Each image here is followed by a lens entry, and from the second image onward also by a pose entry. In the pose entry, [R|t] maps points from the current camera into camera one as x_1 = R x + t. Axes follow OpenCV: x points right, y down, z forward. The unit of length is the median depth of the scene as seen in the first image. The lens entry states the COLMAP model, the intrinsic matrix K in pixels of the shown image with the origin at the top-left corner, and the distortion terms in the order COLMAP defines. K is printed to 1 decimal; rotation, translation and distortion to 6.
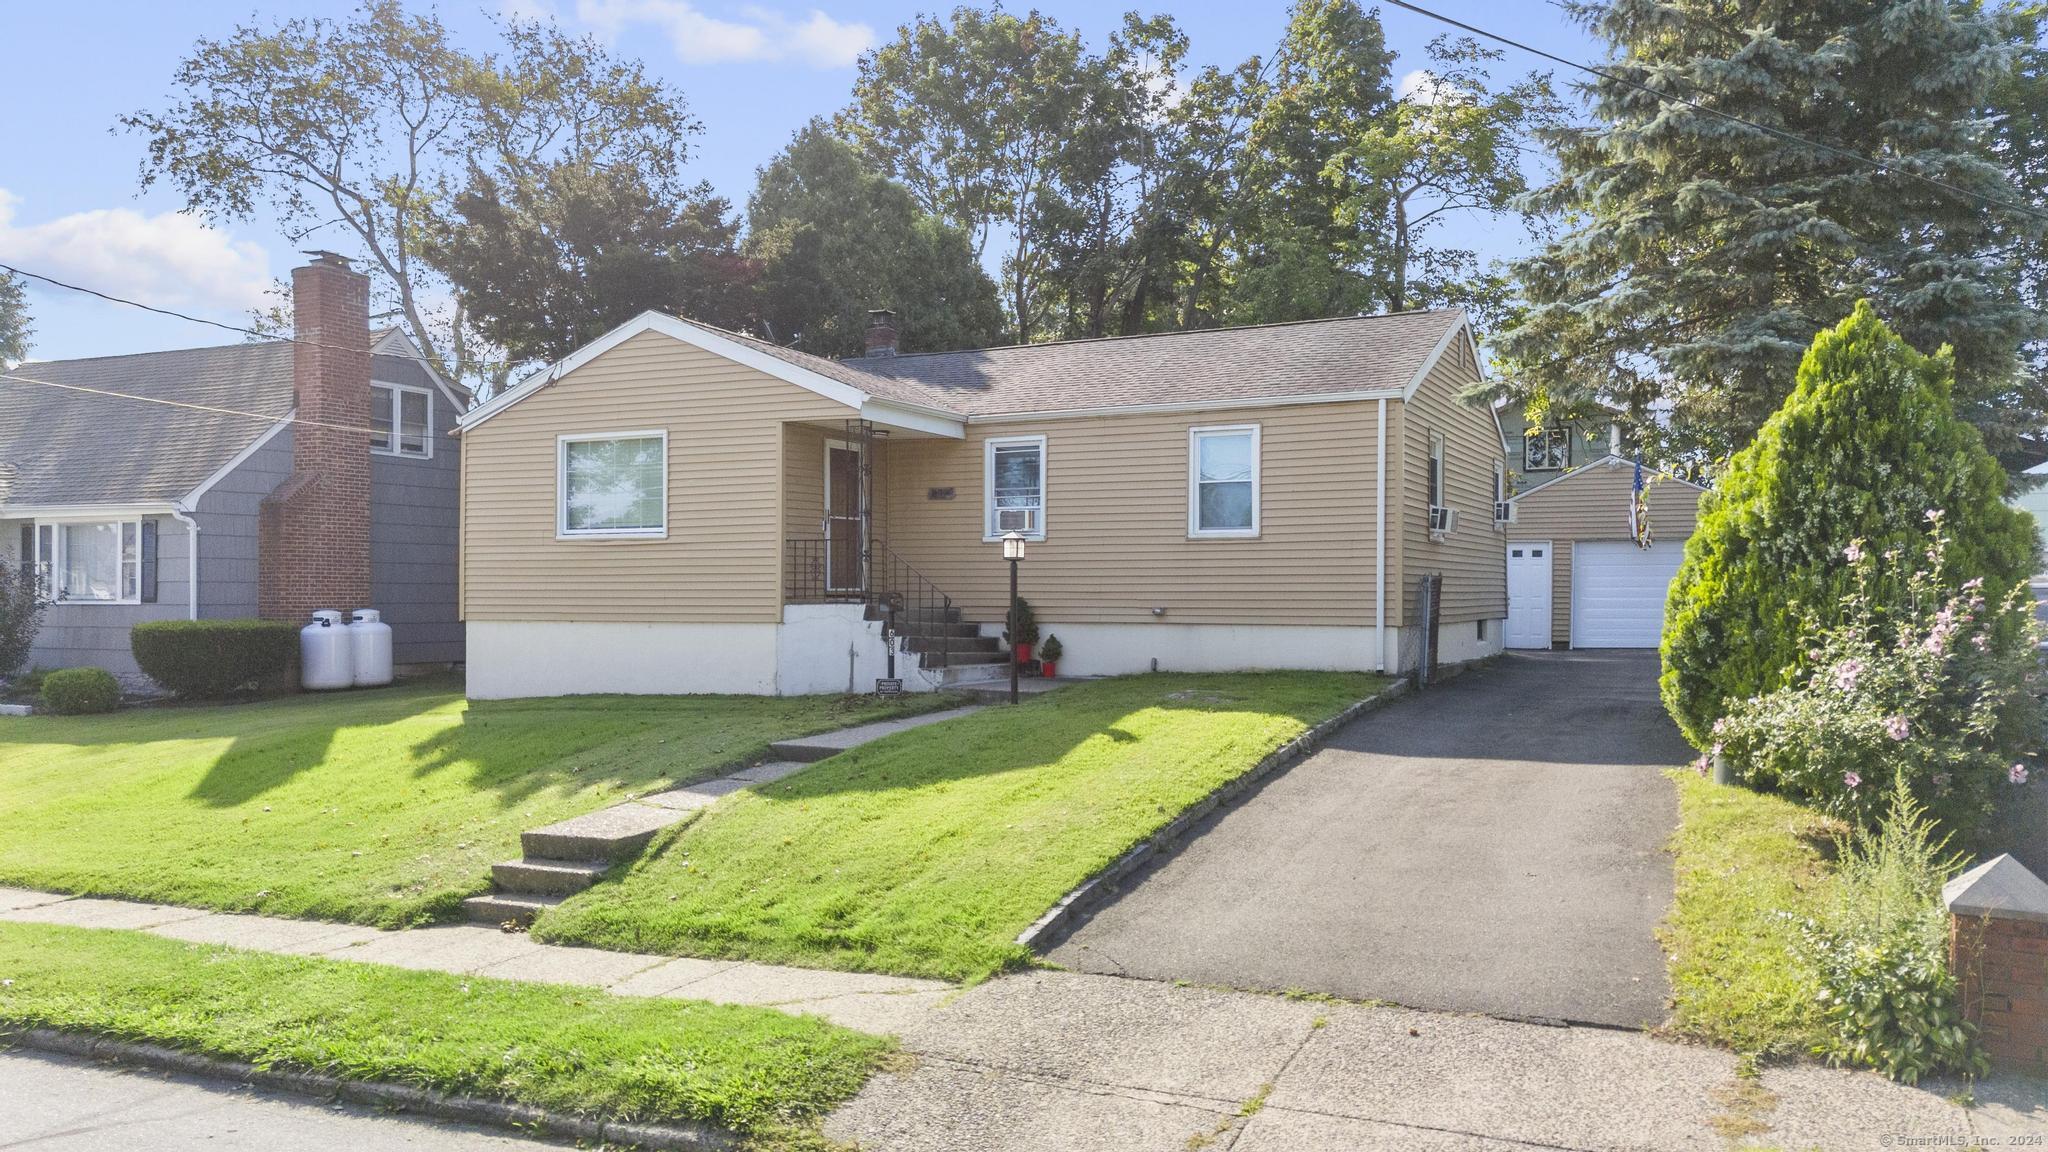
lens RADIAL K [[1513.9, 0, 1027.0], [0, 1513.9, 579.2], [0, 0, 1]] dist [0.067057, -0.054126]
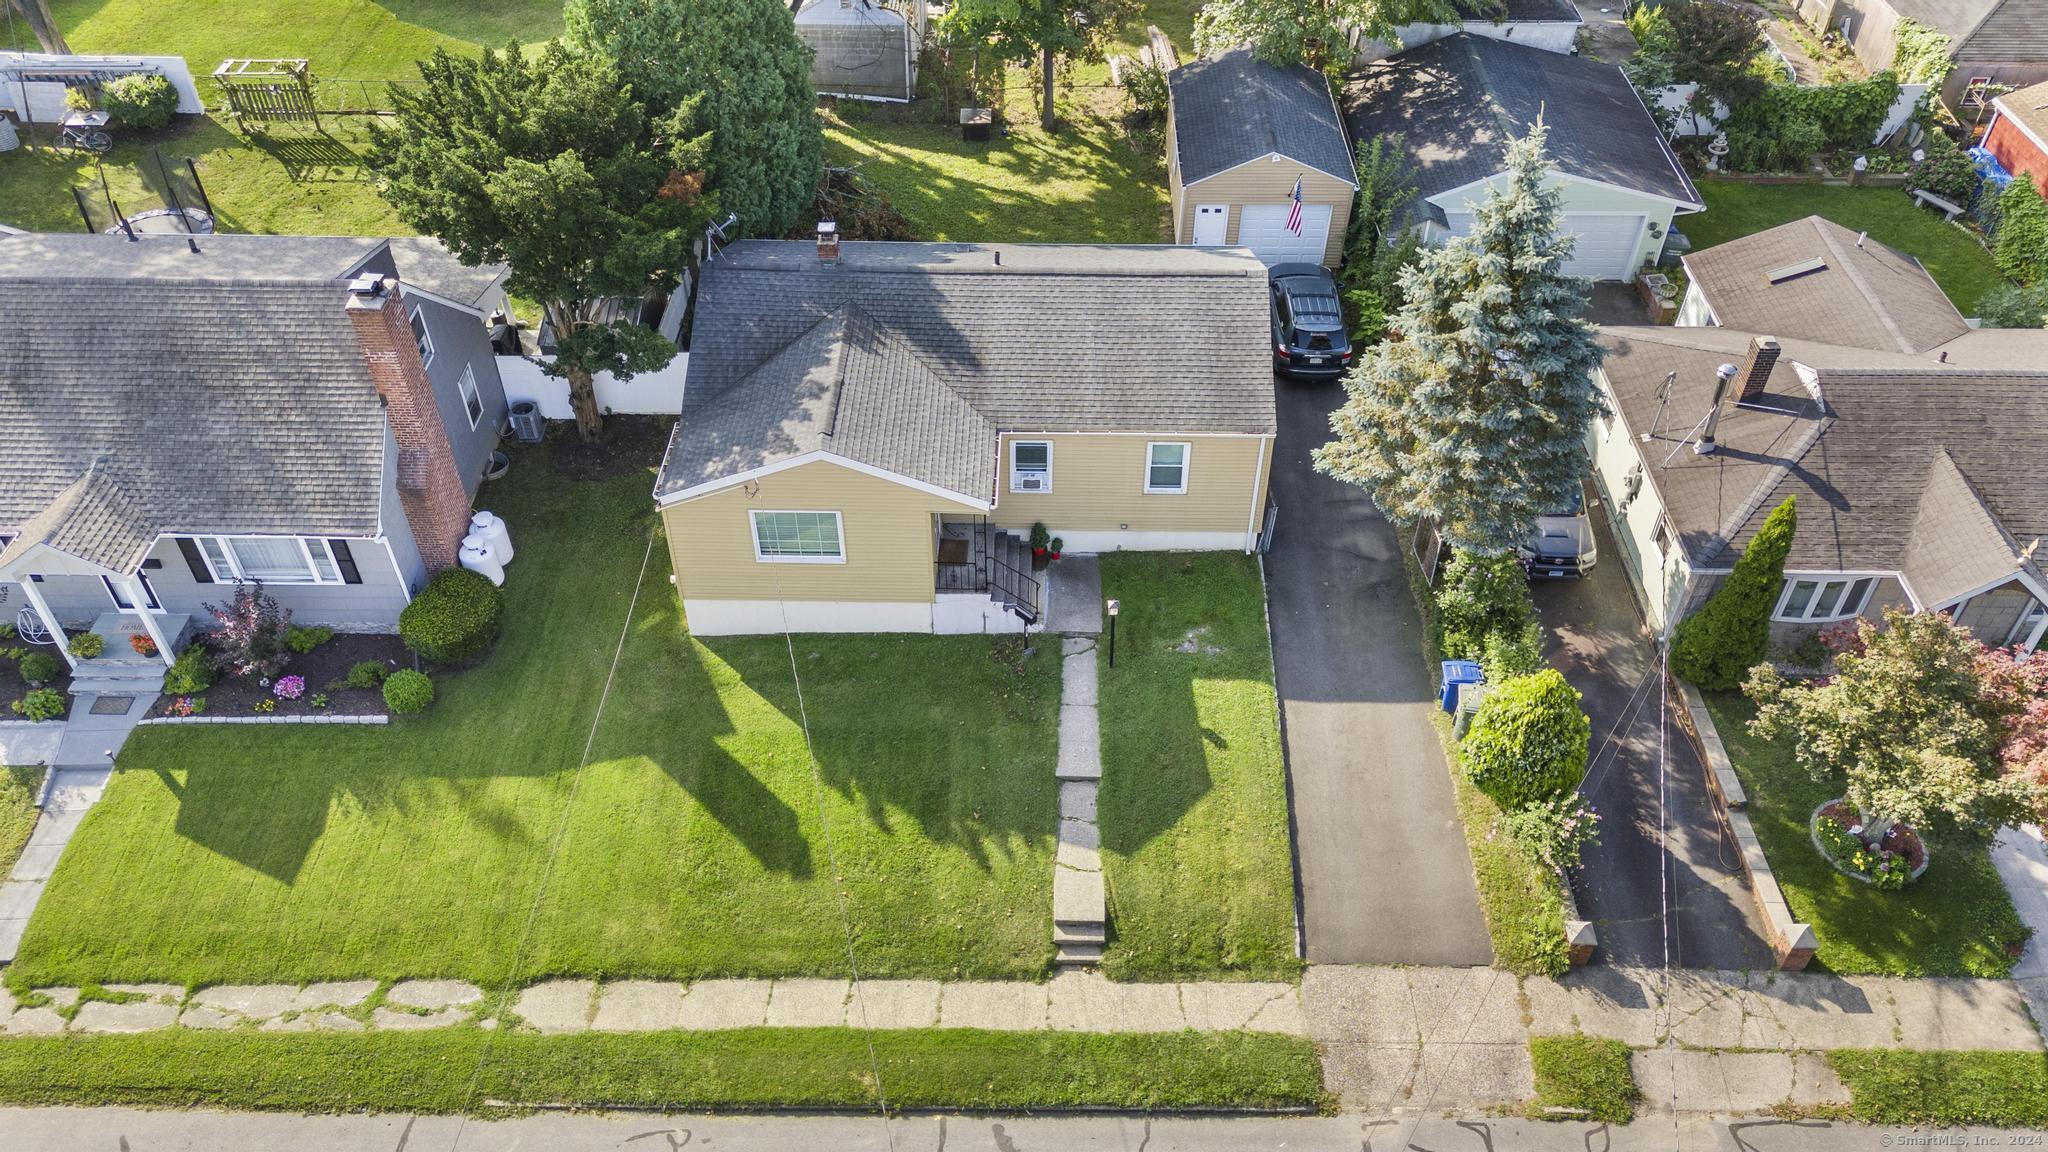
lens RADIAL K [[1509.6, 0, 1025.2], [0, 1509.6, 589.6], [0, 0, 1]] dist [0.079745, -0.056301]
pose [[0.905471, -0.289733, 0.310125, -0.591766], [-0.001121, 0.729086, 0.684421, -1.143247], [-0.424407, -0.620071, 0.659842, -0.155088]]
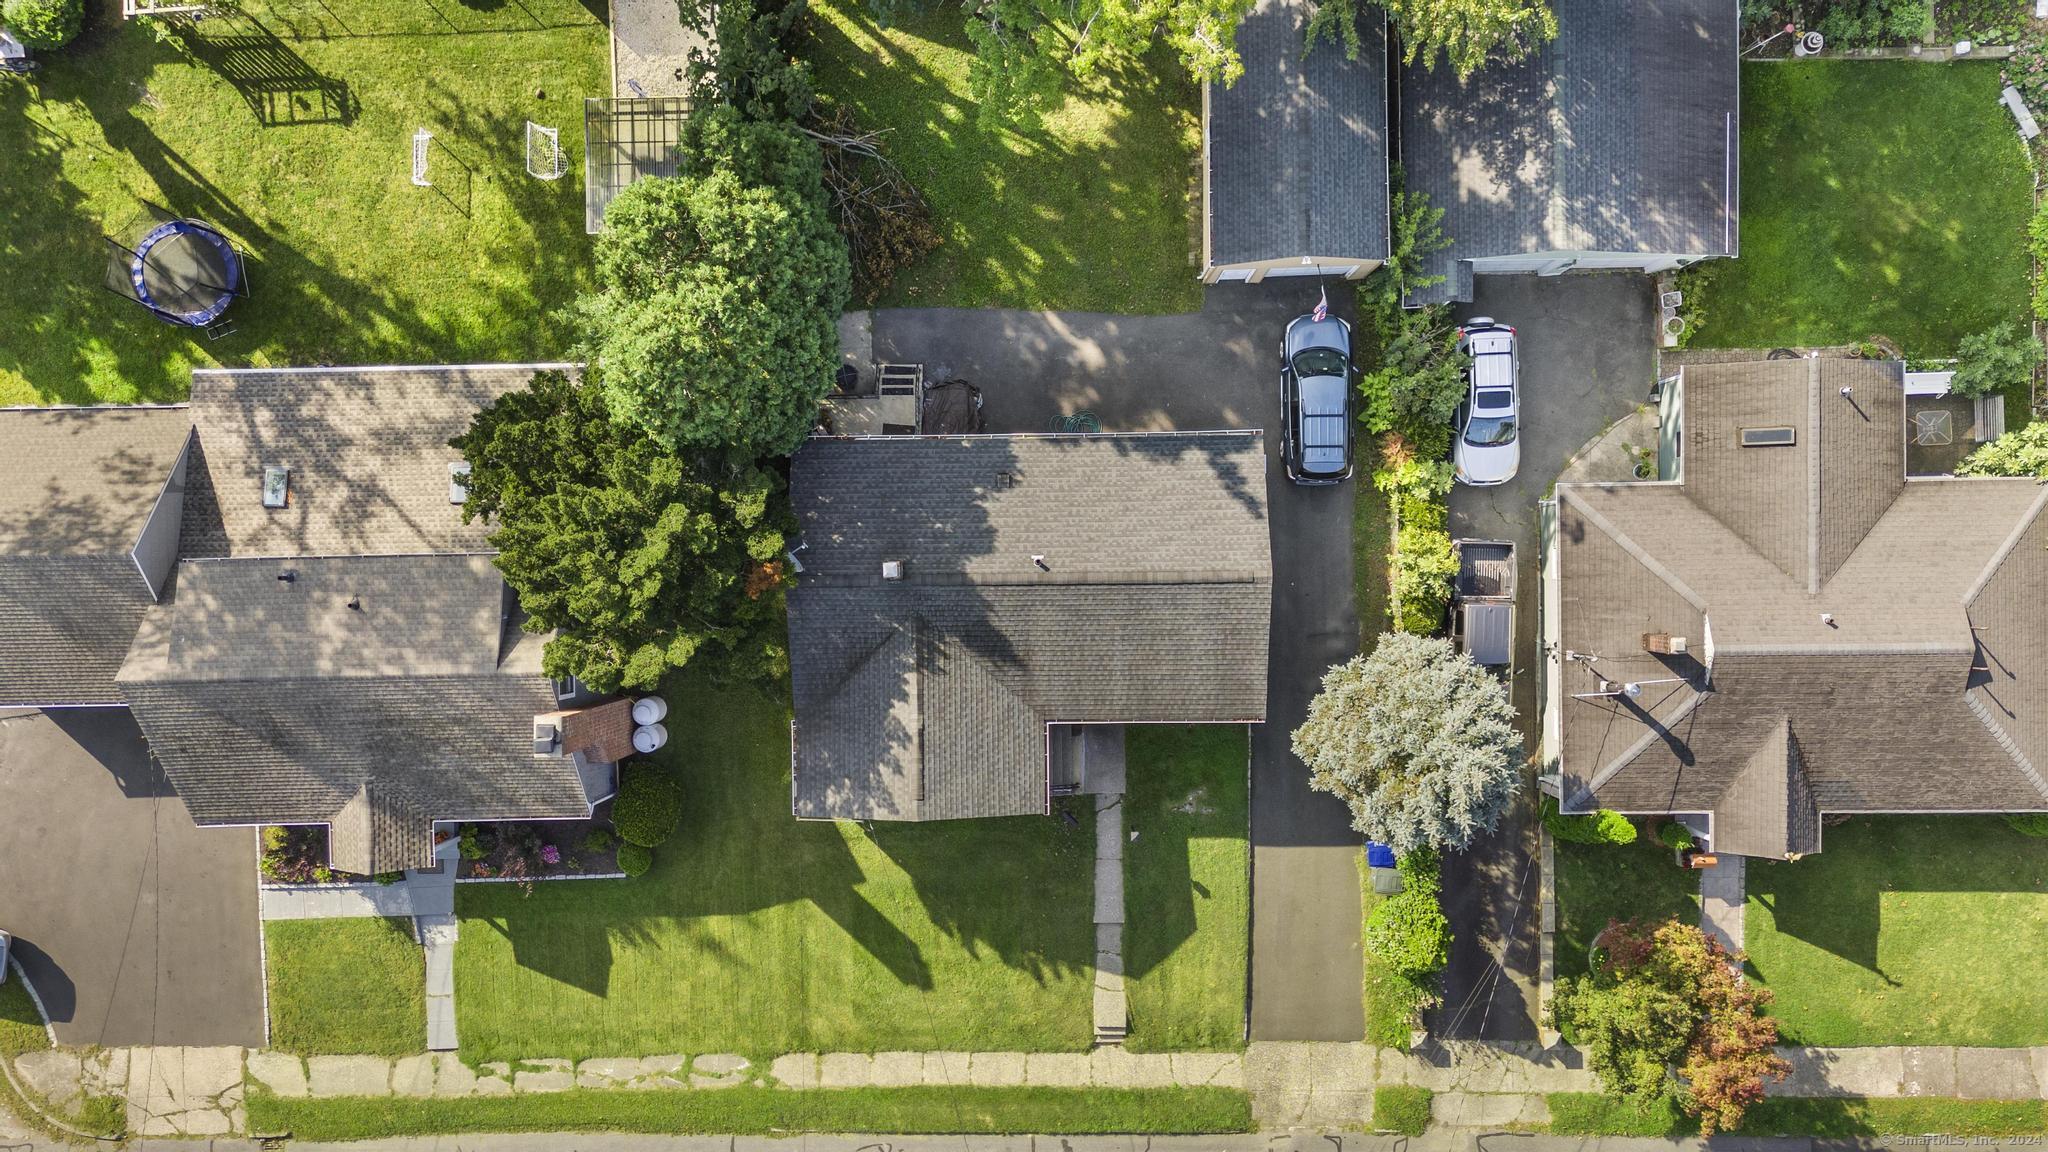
lens RADIAL K [[1454.1, 0, 1024.0], [0, 1454.1, 576.0], [0, 0, 1]] dist [0.059639, -0.000955]
pose [[0.890017, -0.455586, -0.017632, 0.060823], [0.014013, -0.011319, 0.999838, -2.171812], [-0.455711, -0.890120, -0.003690, 1.290066]]
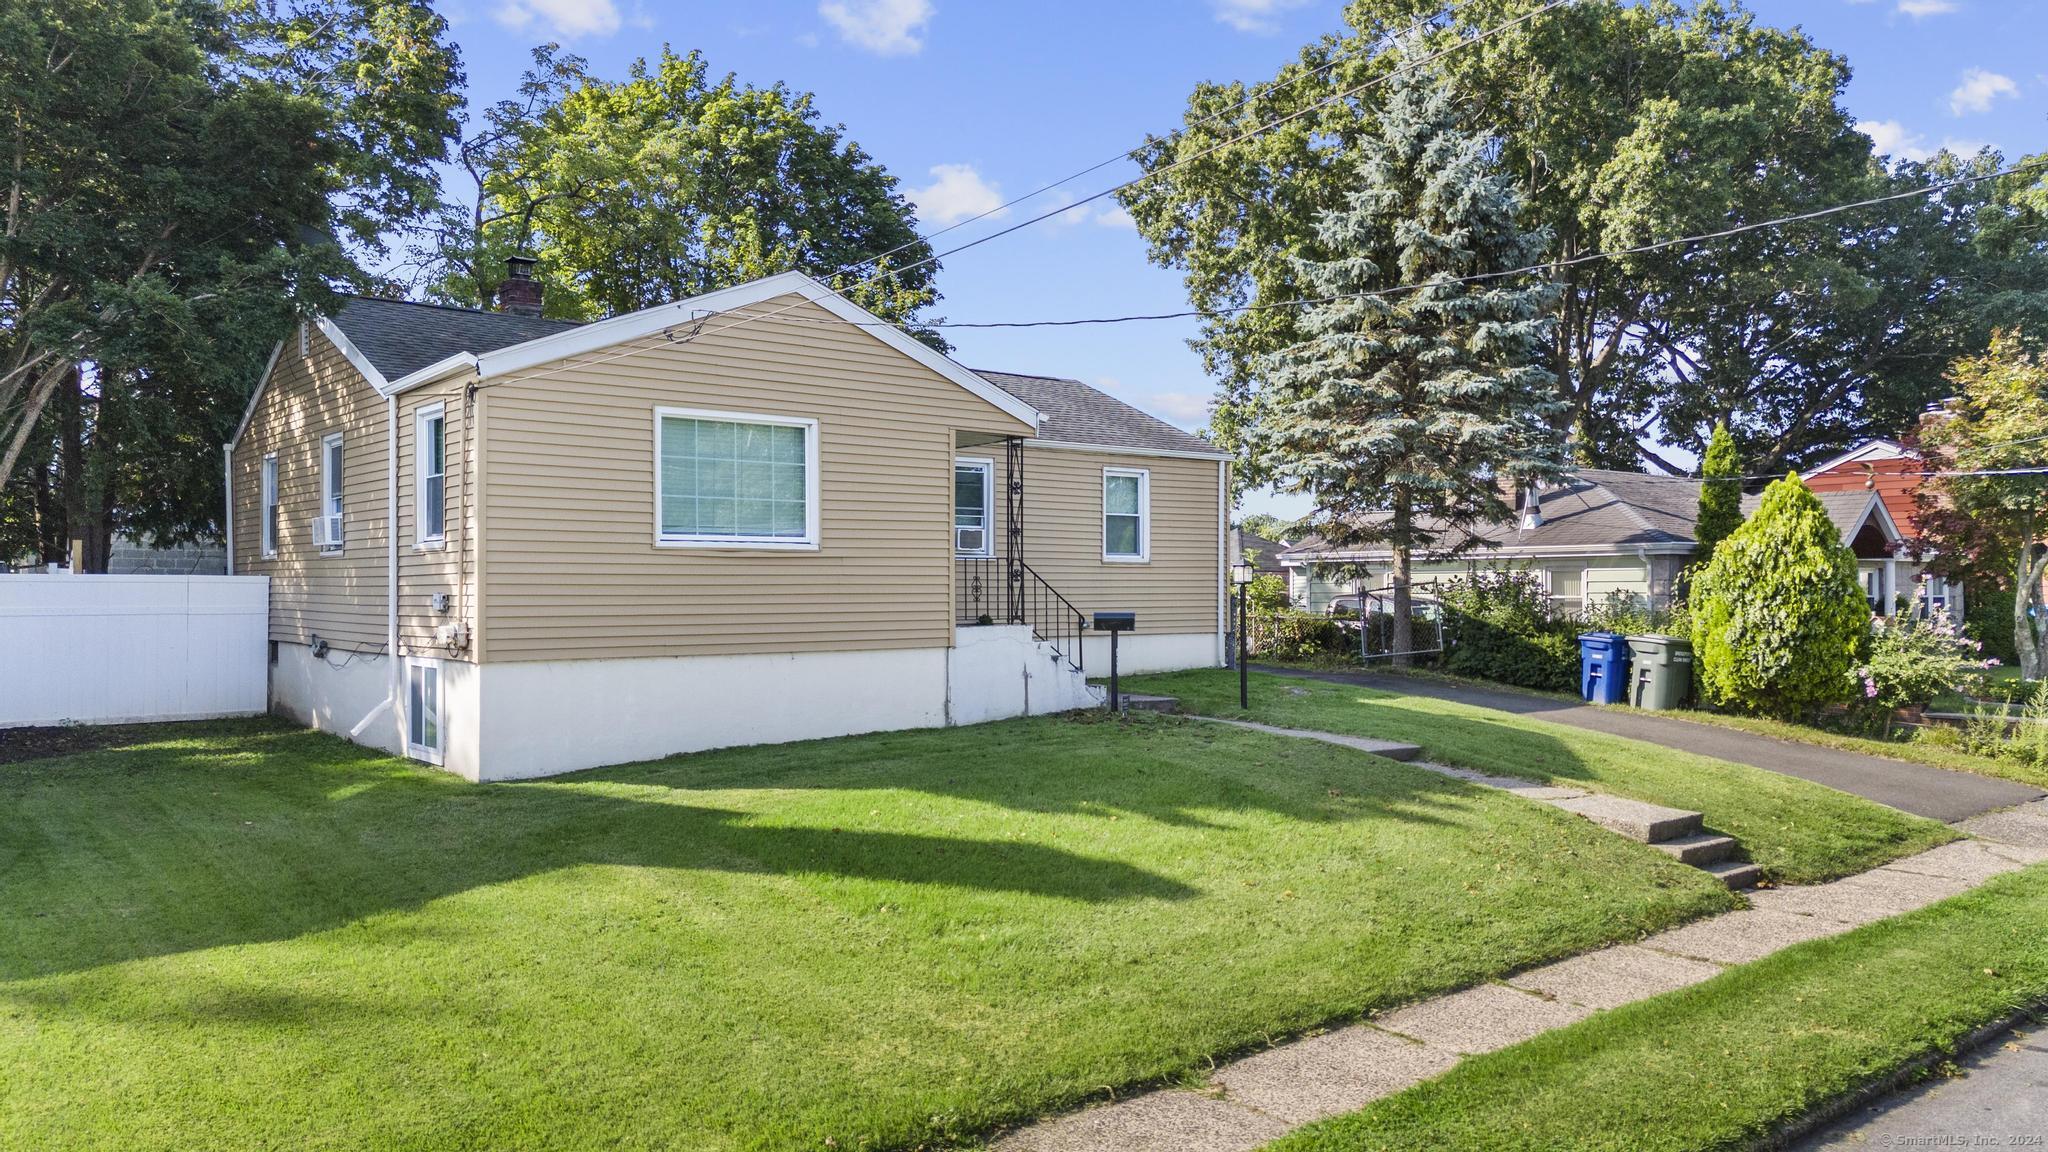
lens RADIAL K [[1513.9, 0, 1027.0], [0, 1513.9, 579.2], [0, 0, 1]] dist [0.067057, -0.054126]
pose [[0.420088, 0.005337, 0.907468, -0.979149], [-0.006977, 0.999972, -0.002651, -0.010418], [-0.907457, -0.005218, 0.420113, 0.571088]]
